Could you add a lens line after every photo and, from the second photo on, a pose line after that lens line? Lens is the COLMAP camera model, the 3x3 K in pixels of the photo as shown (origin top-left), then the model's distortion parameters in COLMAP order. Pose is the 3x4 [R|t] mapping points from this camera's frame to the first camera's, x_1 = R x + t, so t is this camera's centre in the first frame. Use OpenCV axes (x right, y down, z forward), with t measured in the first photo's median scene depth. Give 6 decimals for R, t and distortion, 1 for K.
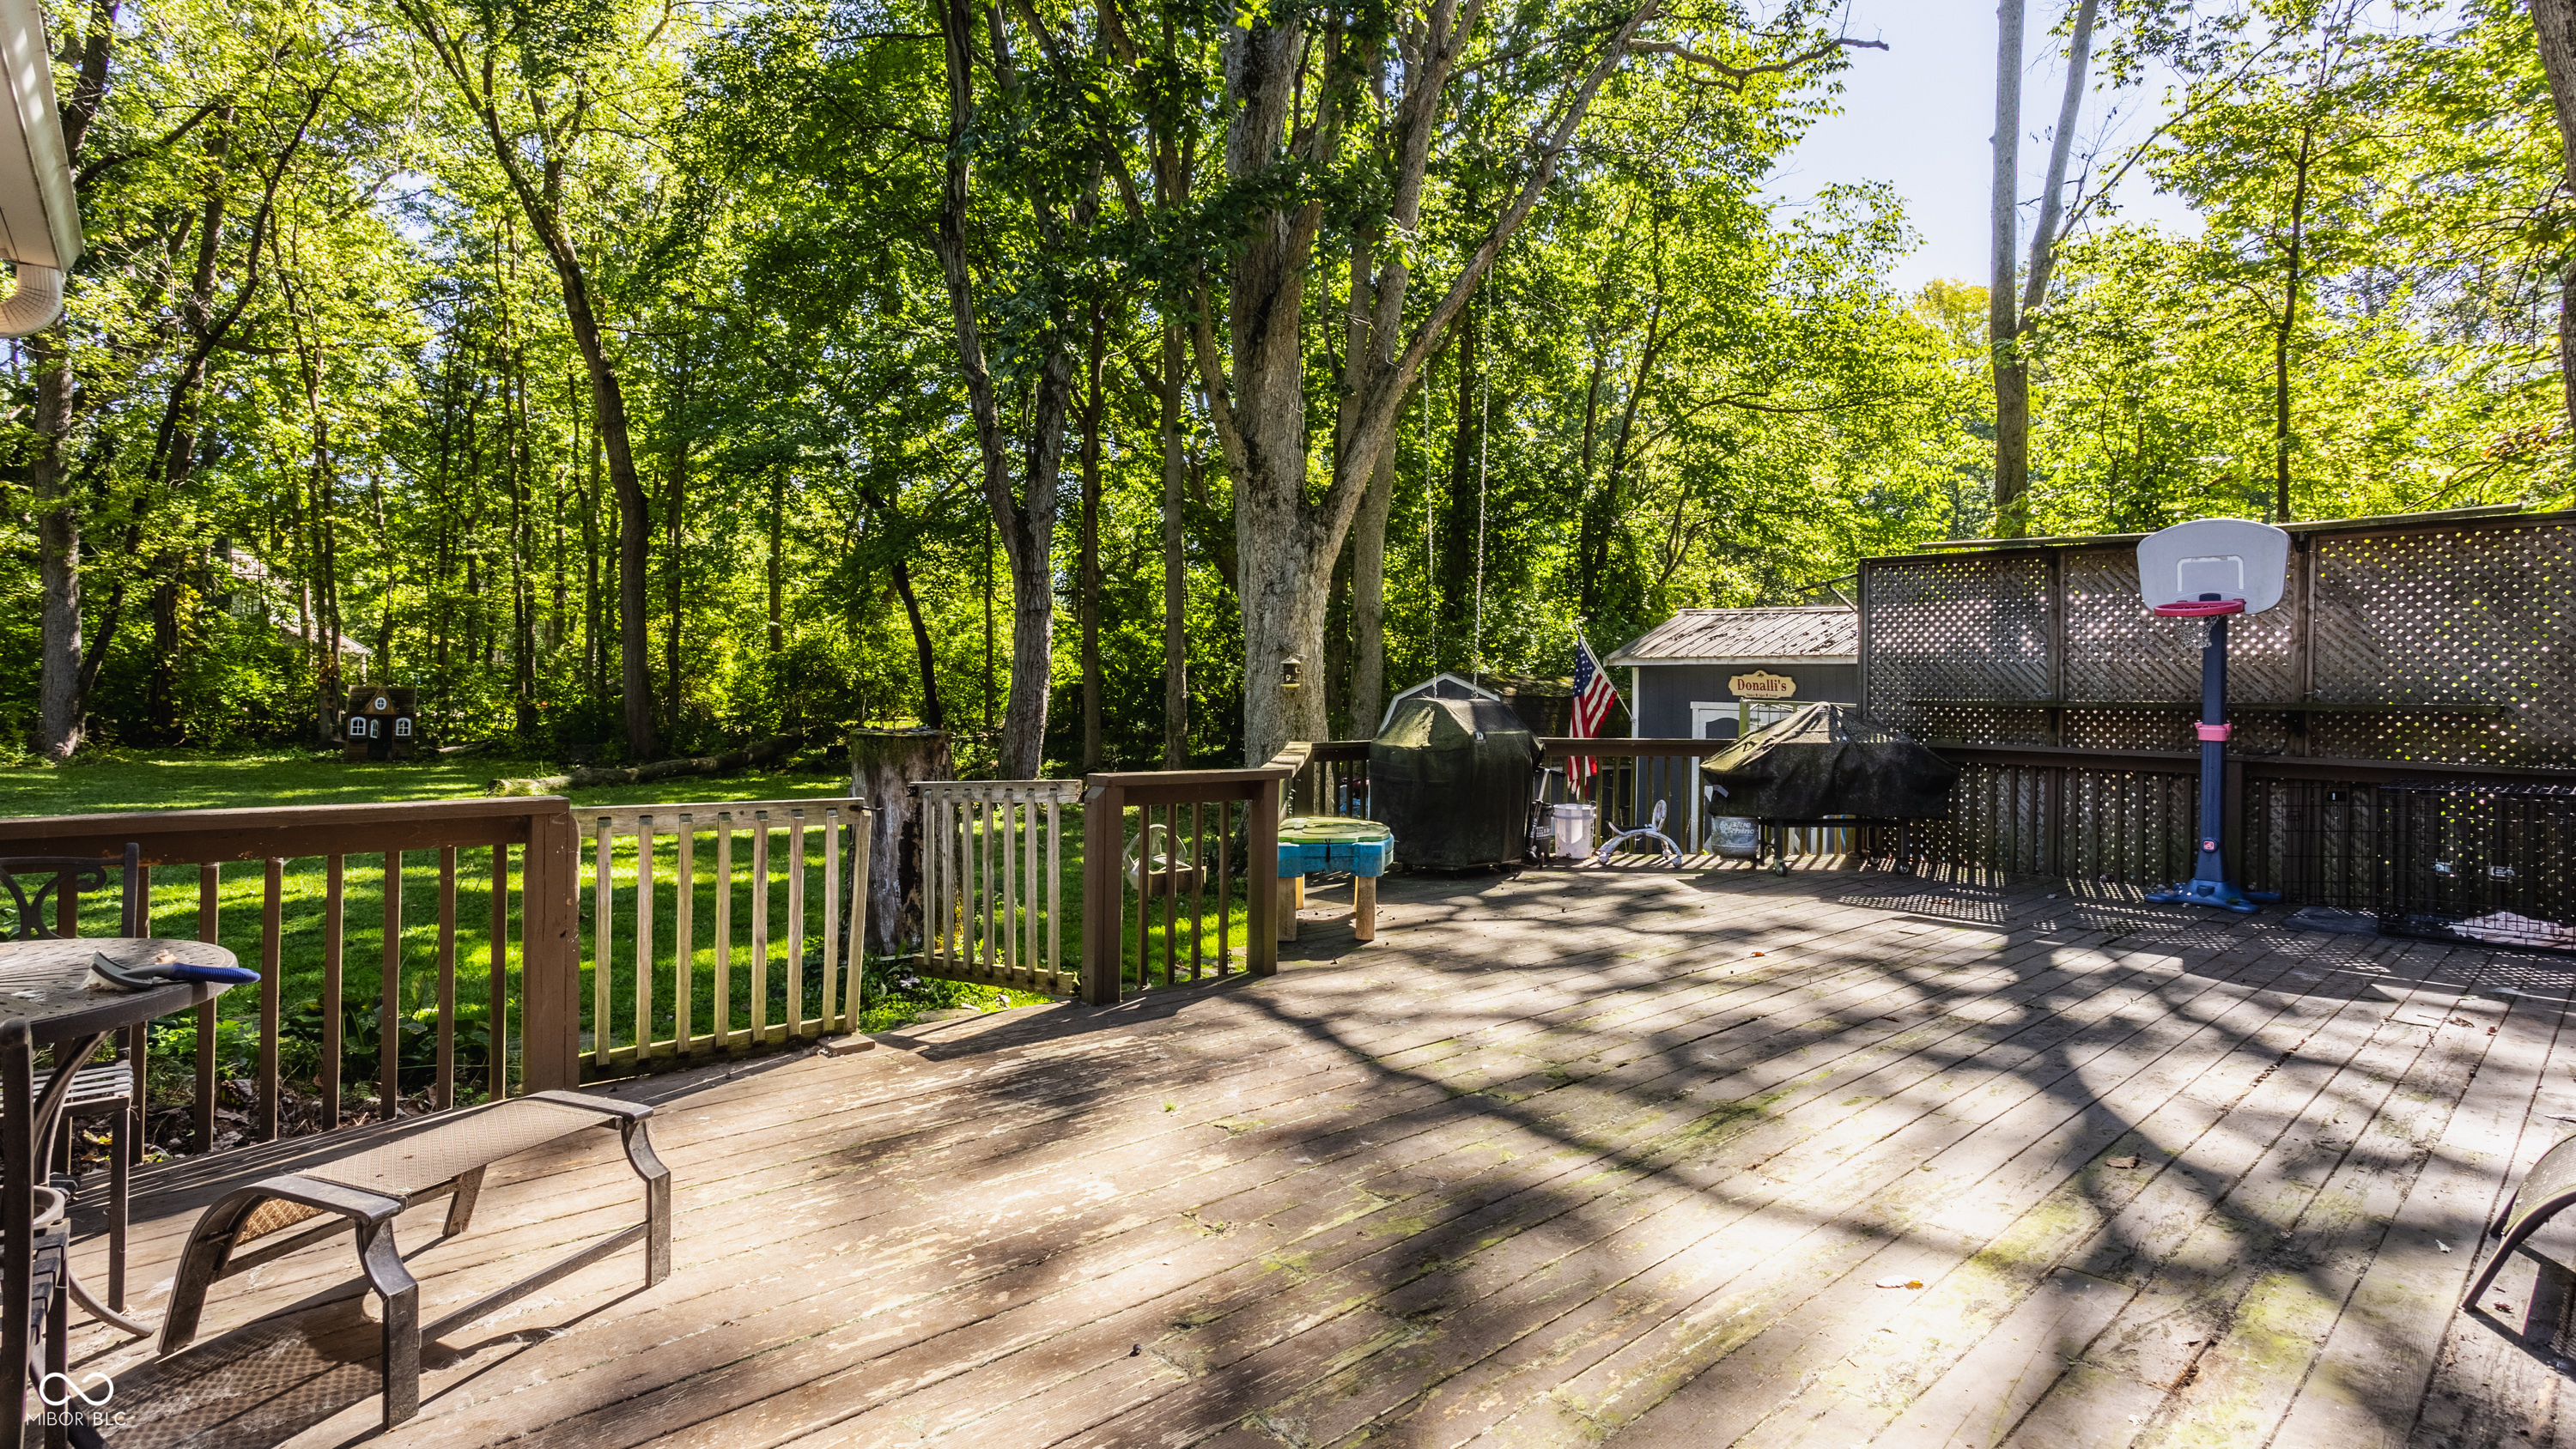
lens RADIAL K [[1297.7, 0, 1306.1], [0, 1297.7, 718.6], [0, 0, 1]] dist [-0.001993, 0.000048]
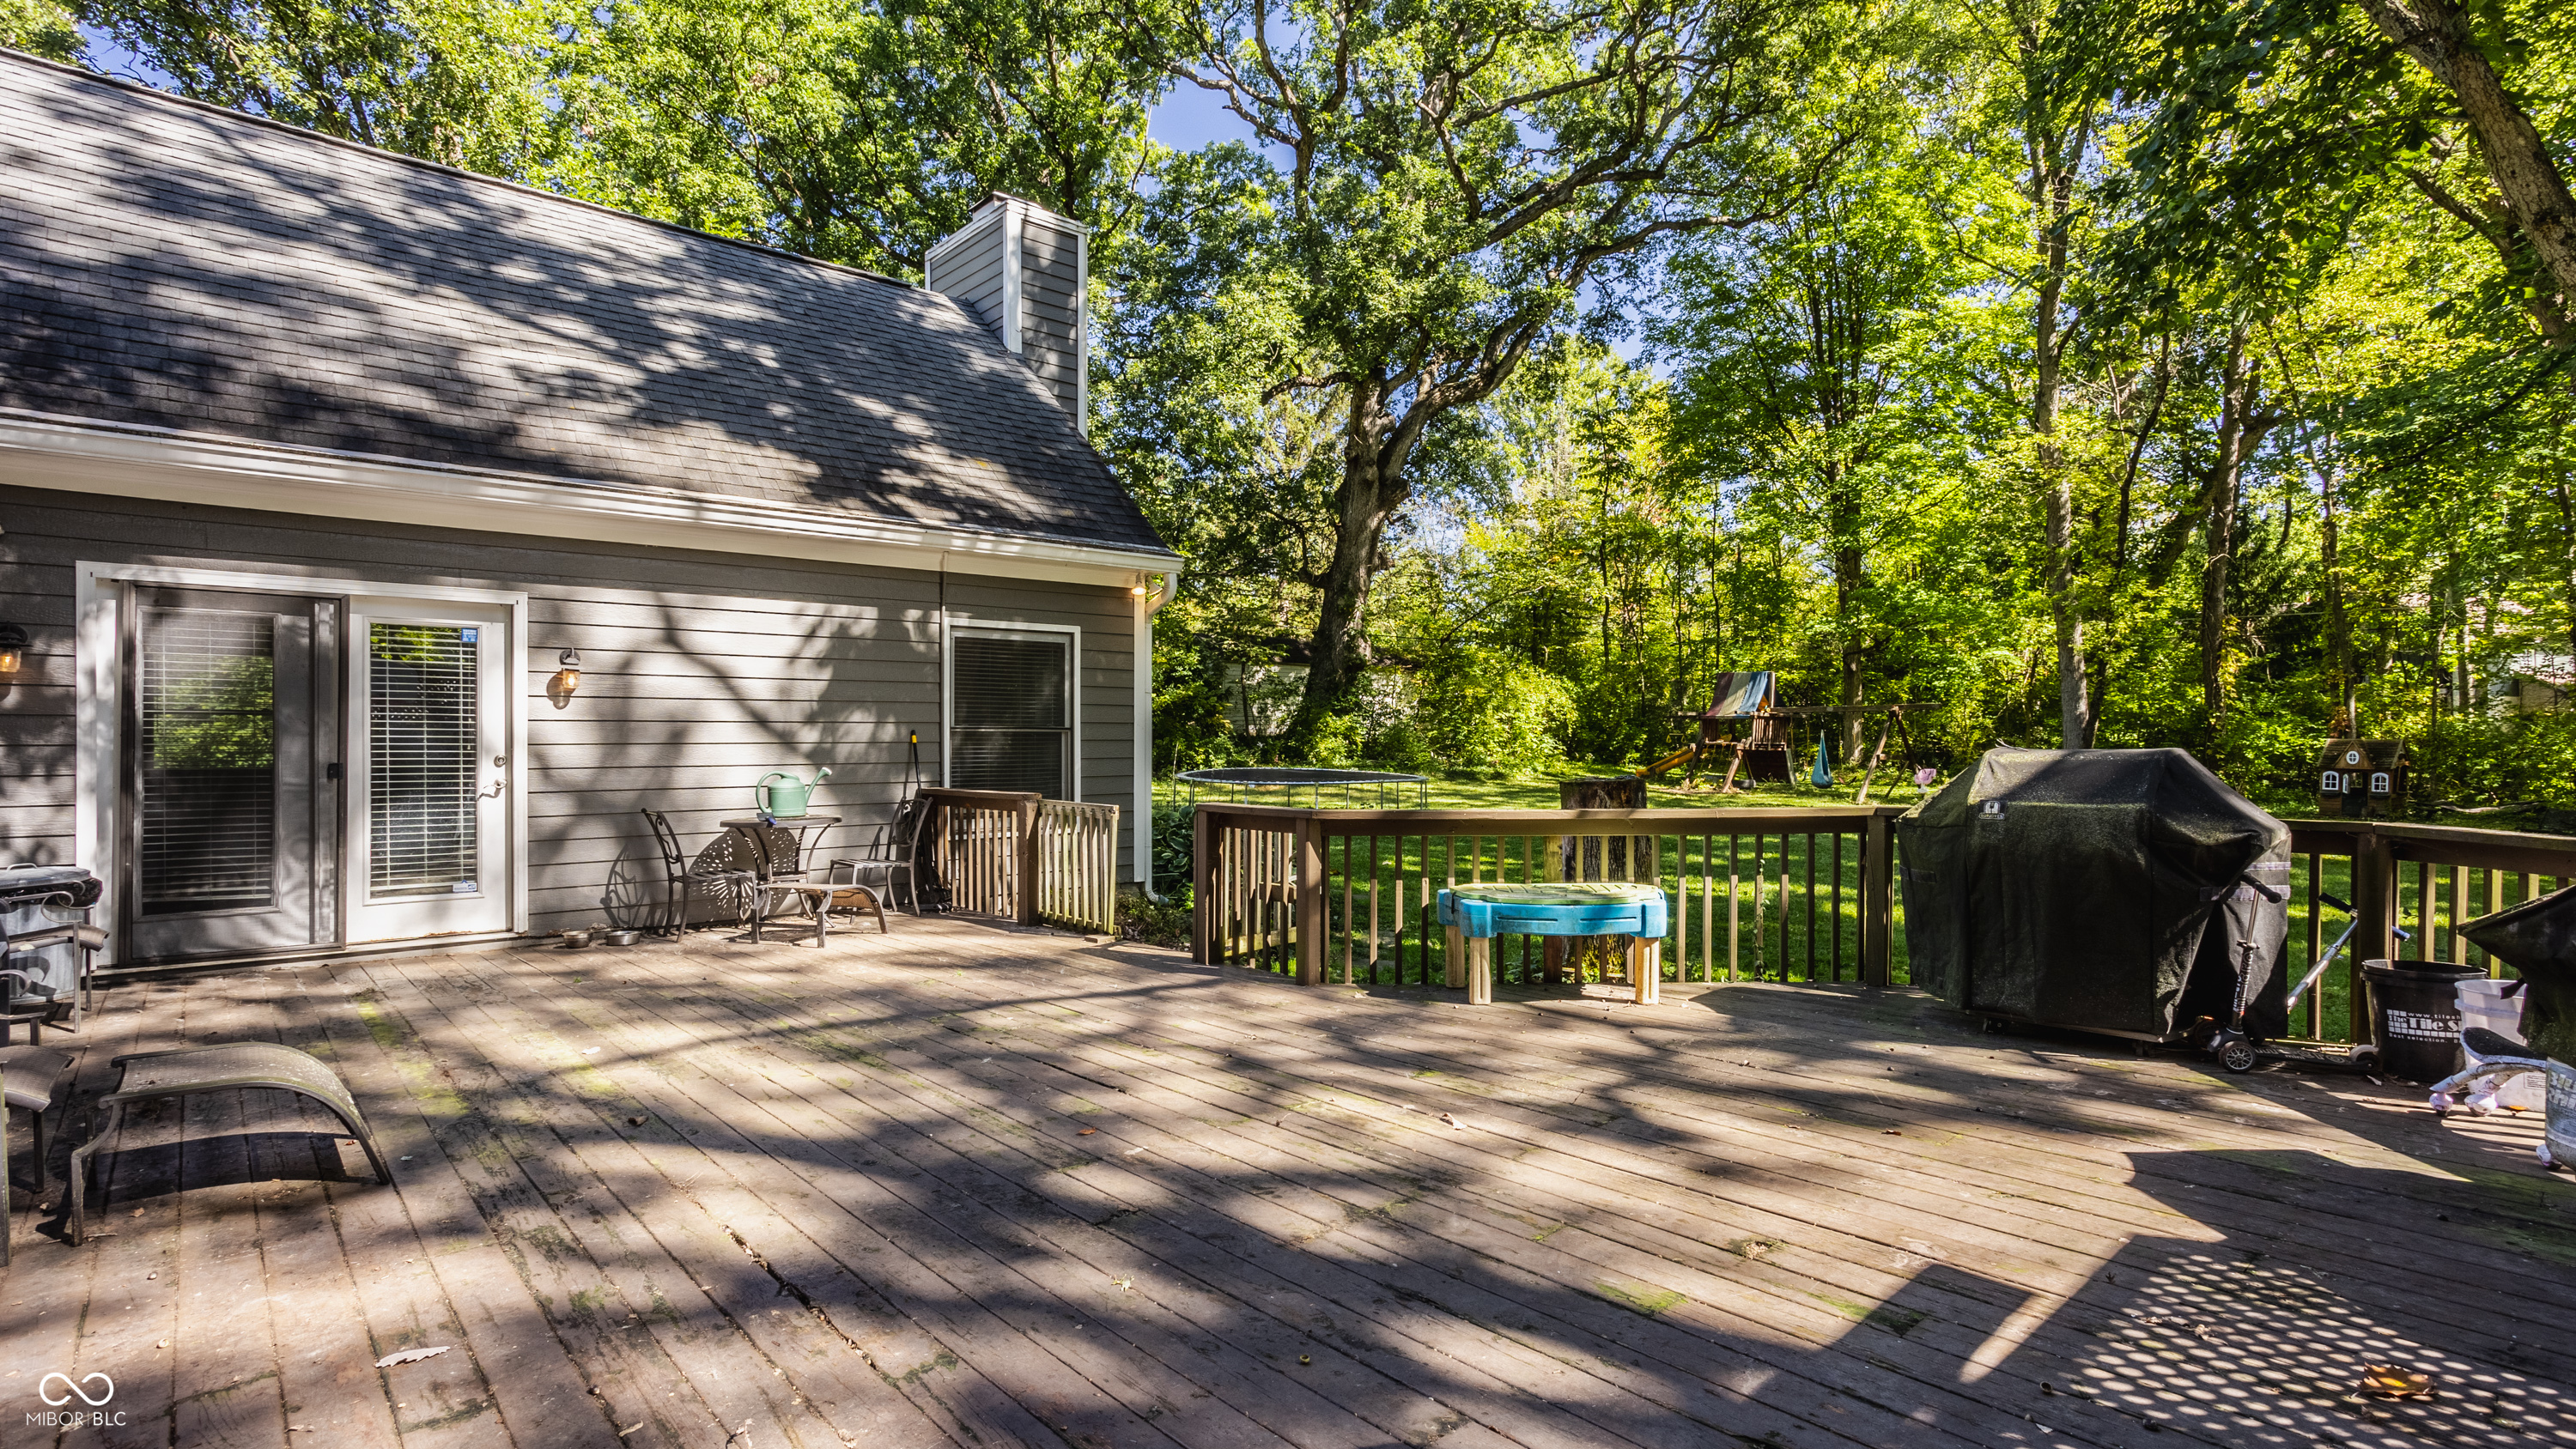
lens RADIAL K [[1297.7, 0, 1306.1], [0, 1297.7, 718.6], [0, 0, 1]] dist [-0.001993, 0.000048]
pose [[-0.044865, -0.014144, -0.998893, 2.361899], [-0.026808, 0.999557, -0.012949, -0.074451], [0.998633, 0.026198, -0.045225, 2.134589]]
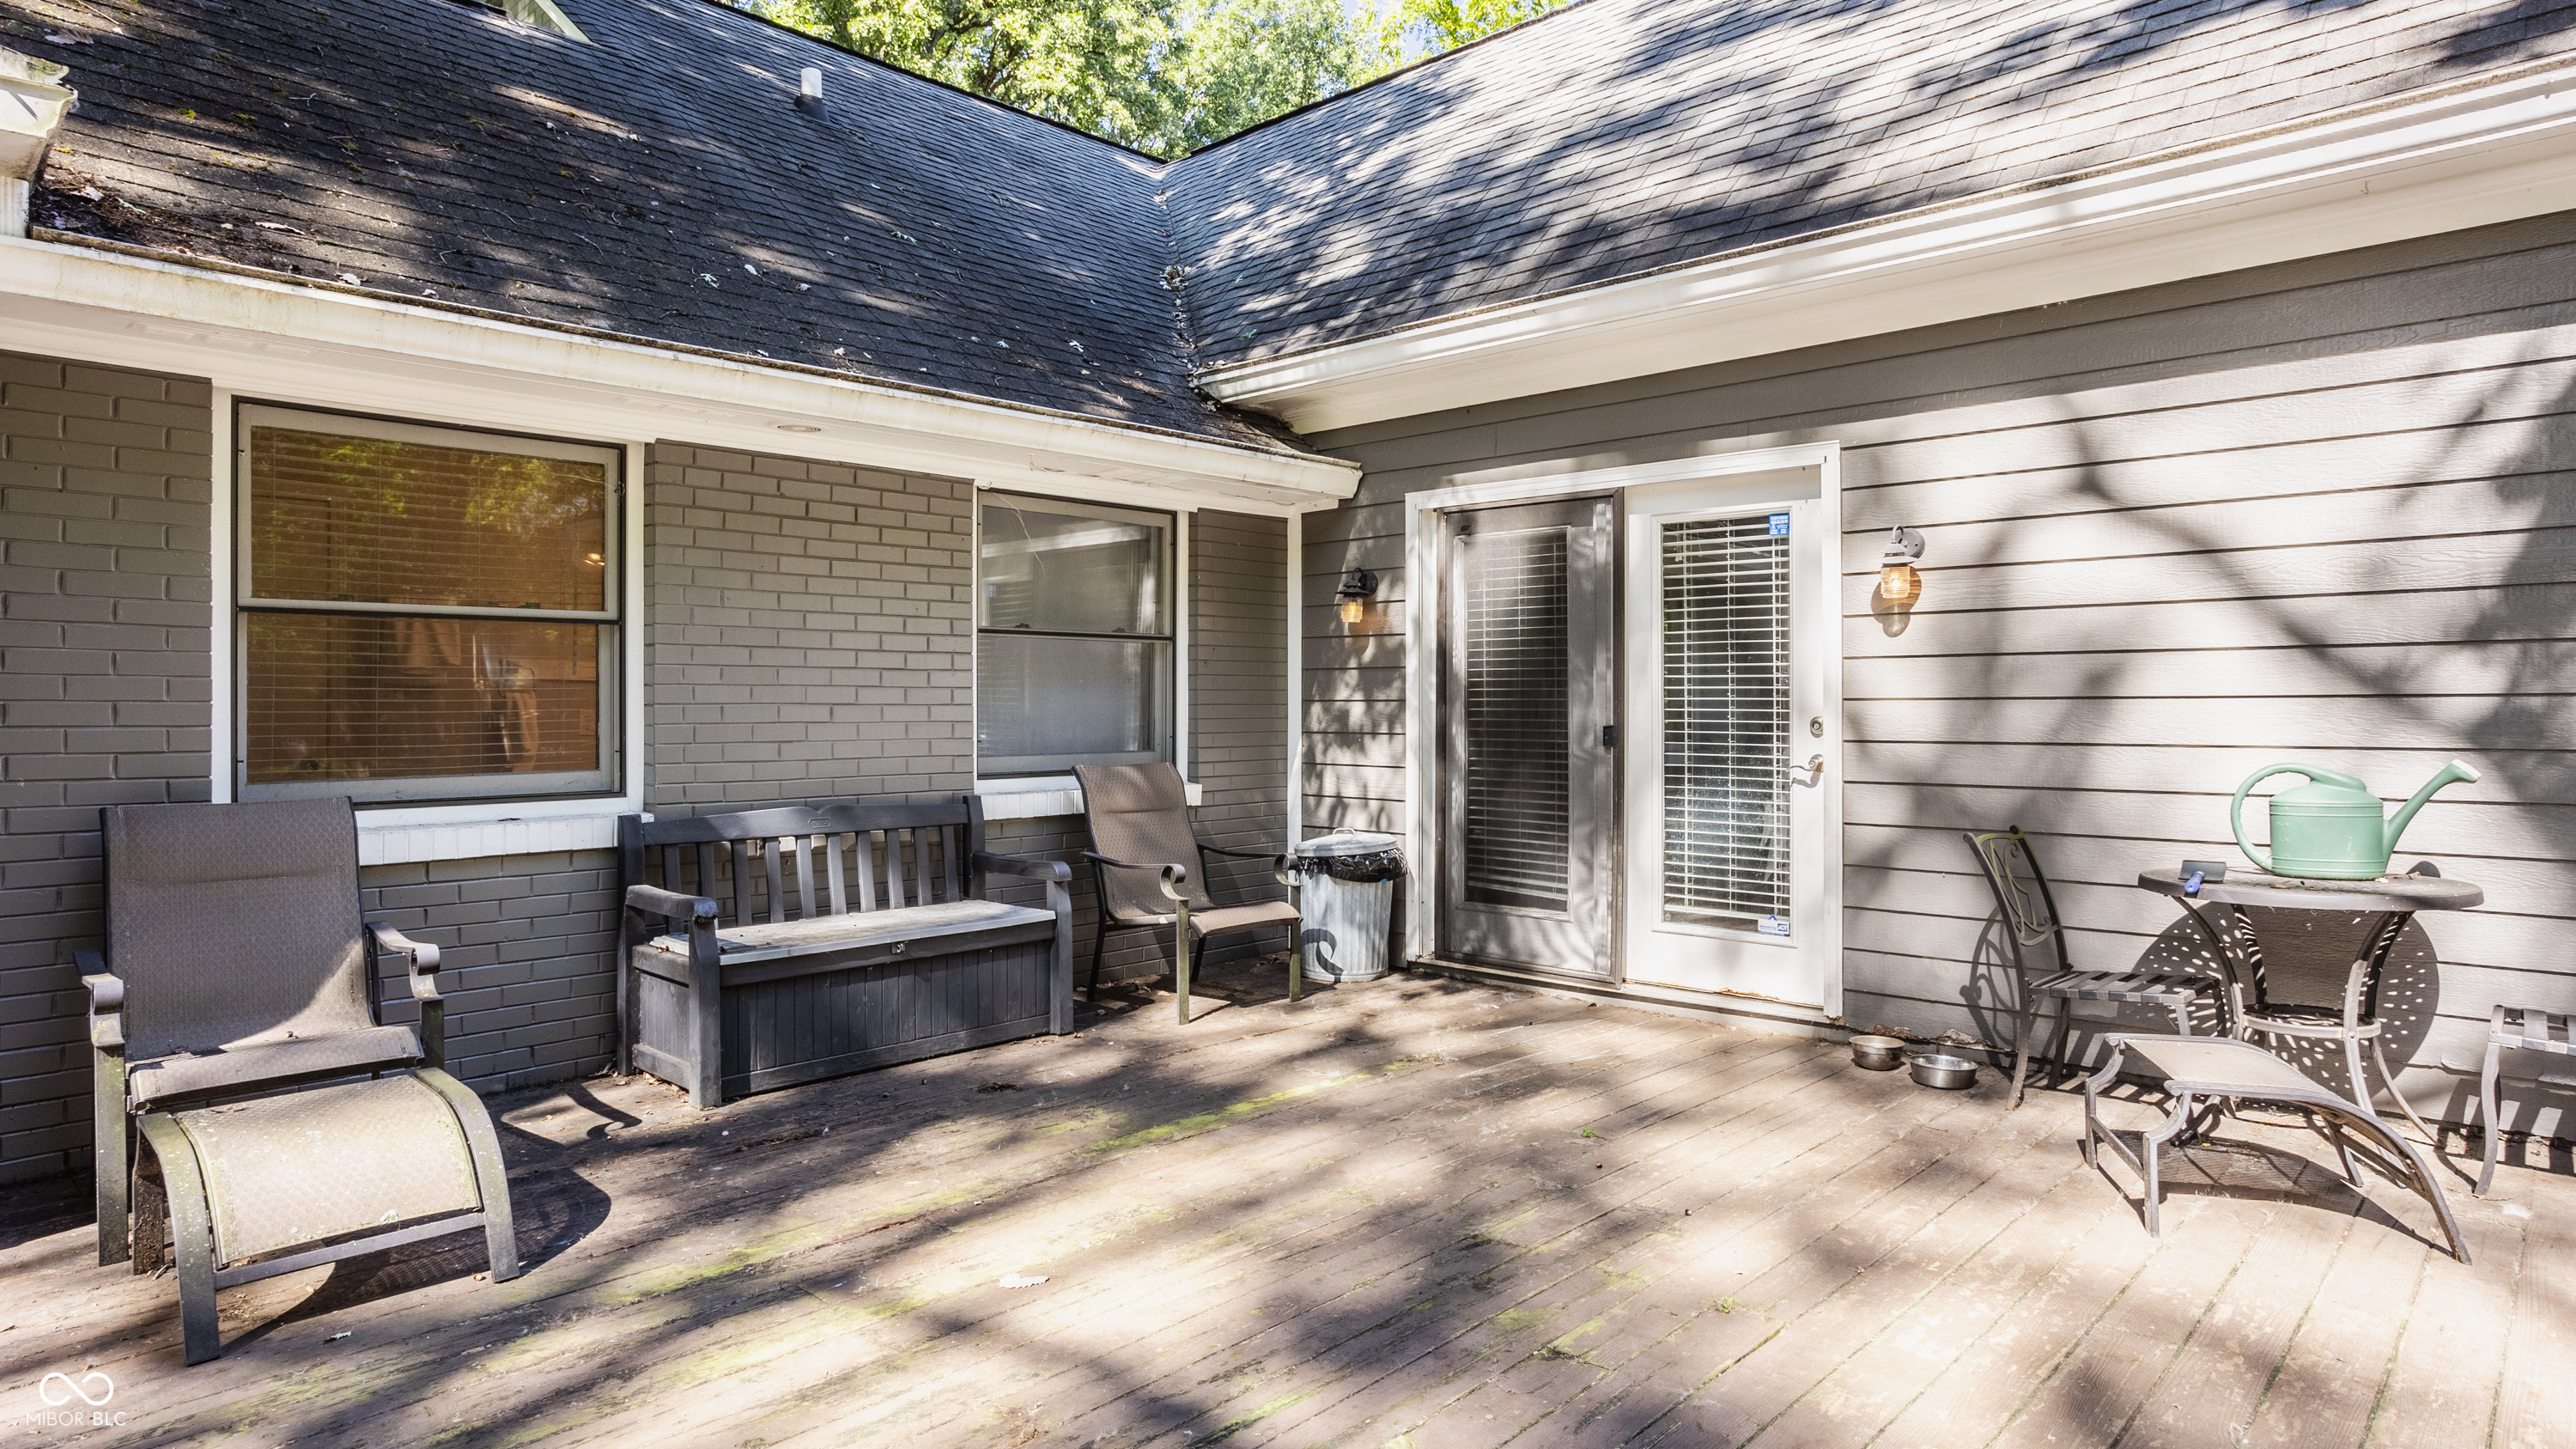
lens RADIAL K [[1434.7, 0, 1269.3], [0, 1434.7, 710.8], [0, 0, 1]] dist [-0.001060, 0.000735]
pose [[-0.998982, 0.003202, -0.044992, 0.287586], [0.001746, 0.999475, 0.032361, -0.053691], [0.045072, 0.032249, -0.998463, 2.109134]]
